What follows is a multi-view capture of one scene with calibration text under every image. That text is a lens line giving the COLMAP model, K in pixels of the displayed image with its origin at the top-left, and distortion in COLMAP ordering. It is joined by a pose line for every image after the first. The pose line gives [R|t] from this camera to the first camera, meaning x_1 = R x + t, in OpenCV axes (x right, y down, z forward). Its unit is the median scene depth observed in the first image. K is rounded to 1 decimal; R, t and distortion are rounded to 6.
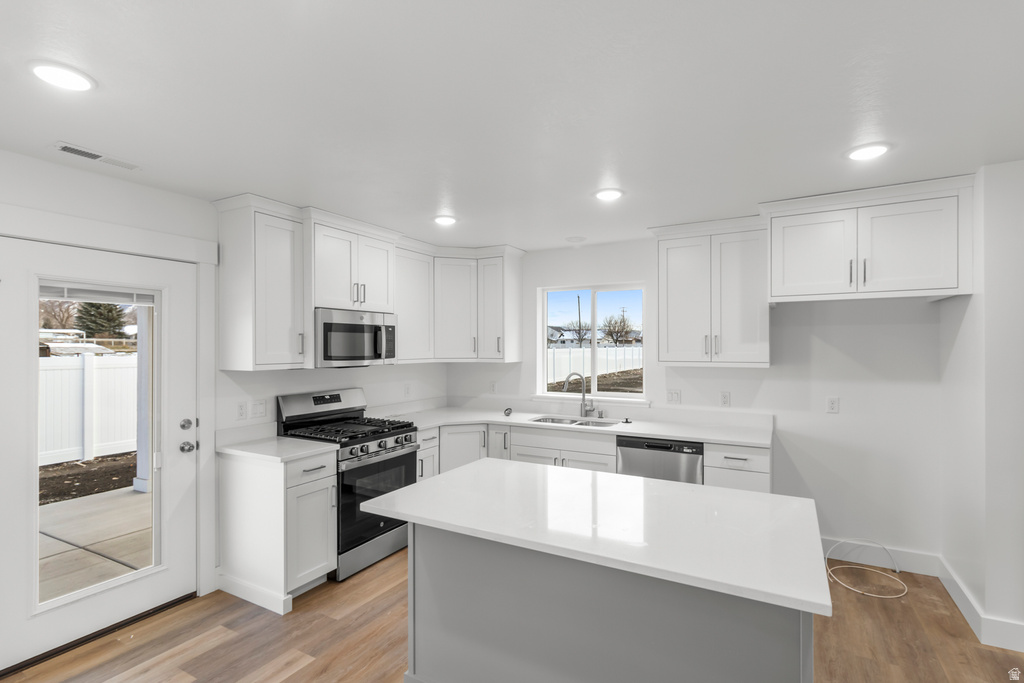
lens RADIAL K [[481.1, 0, 517.2], [0, 481.1, 347.1], [0, 0, 1]] dist [-0.001141, -0.000671]
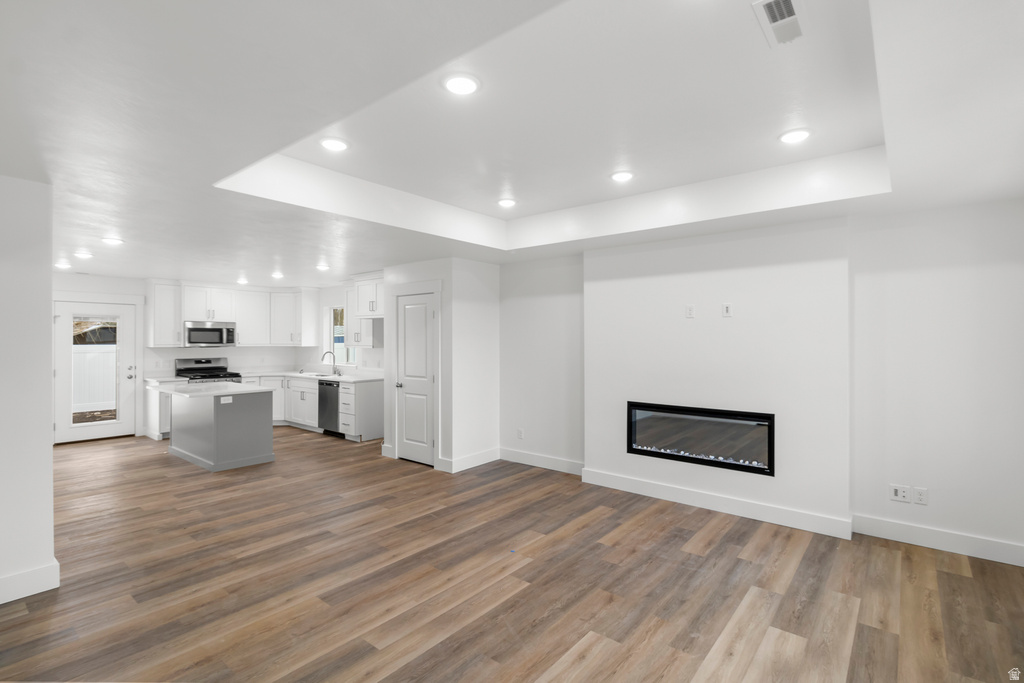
lens RADIAL K [[473.1, 0, 516.2], [0, 473.1, 338.7], [0, 0, 1]] dist [-0.000348, -0.000417]
pose [[0.986533, 0.003561, -0.163525, 1.553681], [-0.003828, 0.999992, -0.001316, 0.000271], [0.163519, 0.001924, 0.986538, -1.020618]]
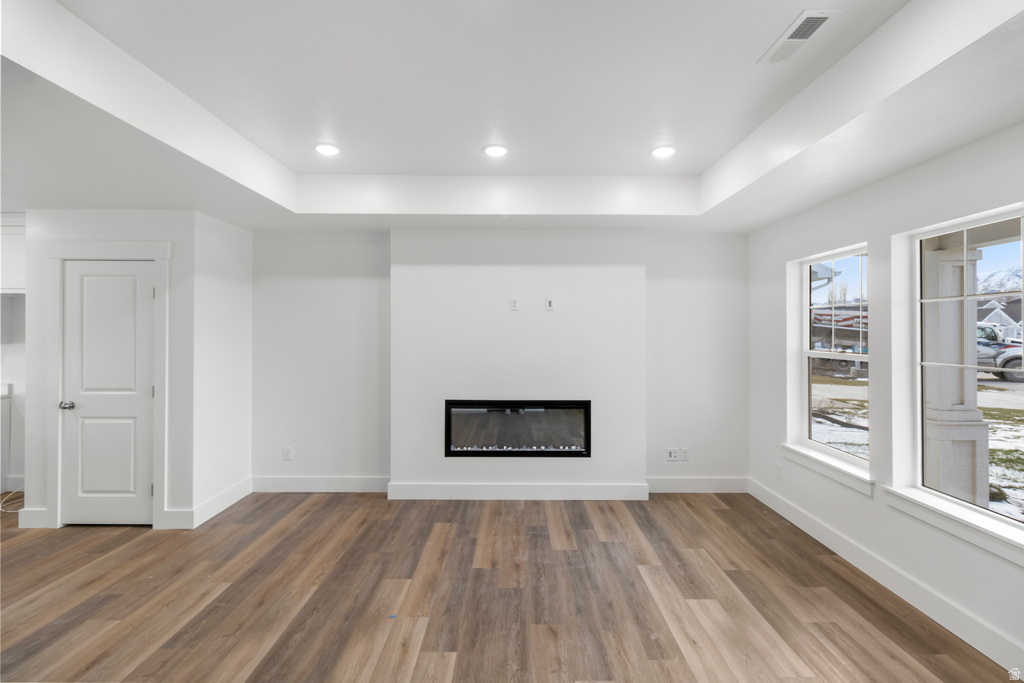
lens RADIAL K [[473.1, 0, 517.3], [0, 473.1, 327.2], [0, 0, 1]] dist [-0.000348, -0.000417]
pose [[0.869901, 0.009522, 0.493134, 1.182384], [-0.007455, 0.999953, -0.006157, -0.006956], [-0.493170, 0.001679, 0.869932, -0.784936]]
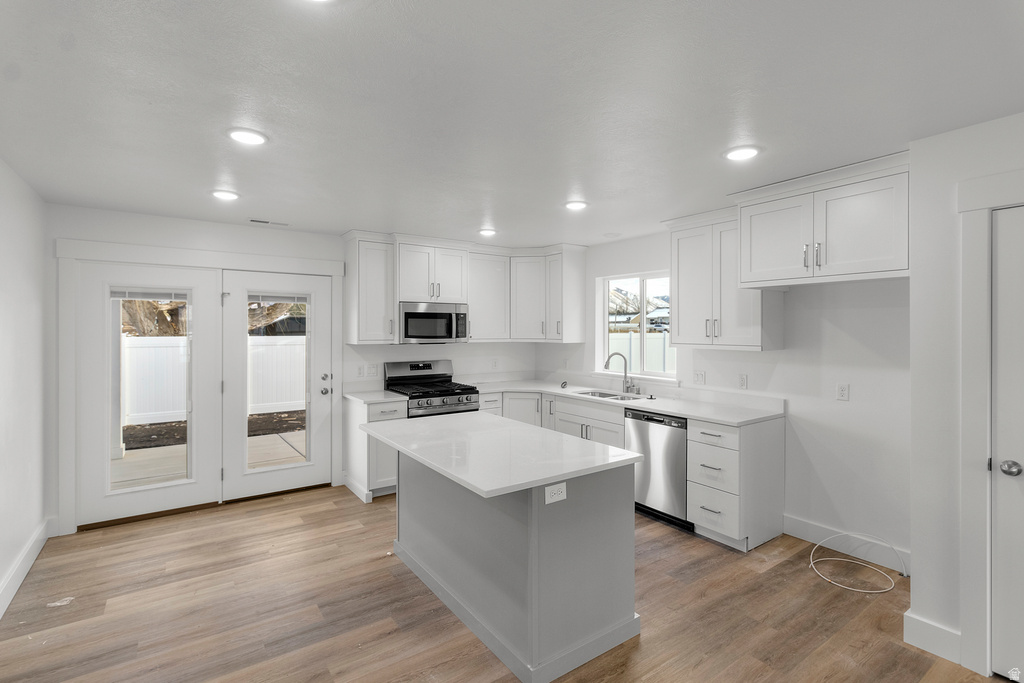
lens RADIAL K [[473.1, 0, 514.1], [0, 473.1, 331.6], [0, 0, 1]] dist [-0.000348, -0.000417]
pose [[0.903702, 0.006193, -0.428117, 0.491716], [-0.004102, 0.999975, 0.005806, -0.002296], [0.428142, -0.003491, 0.903705, -0.136193]]
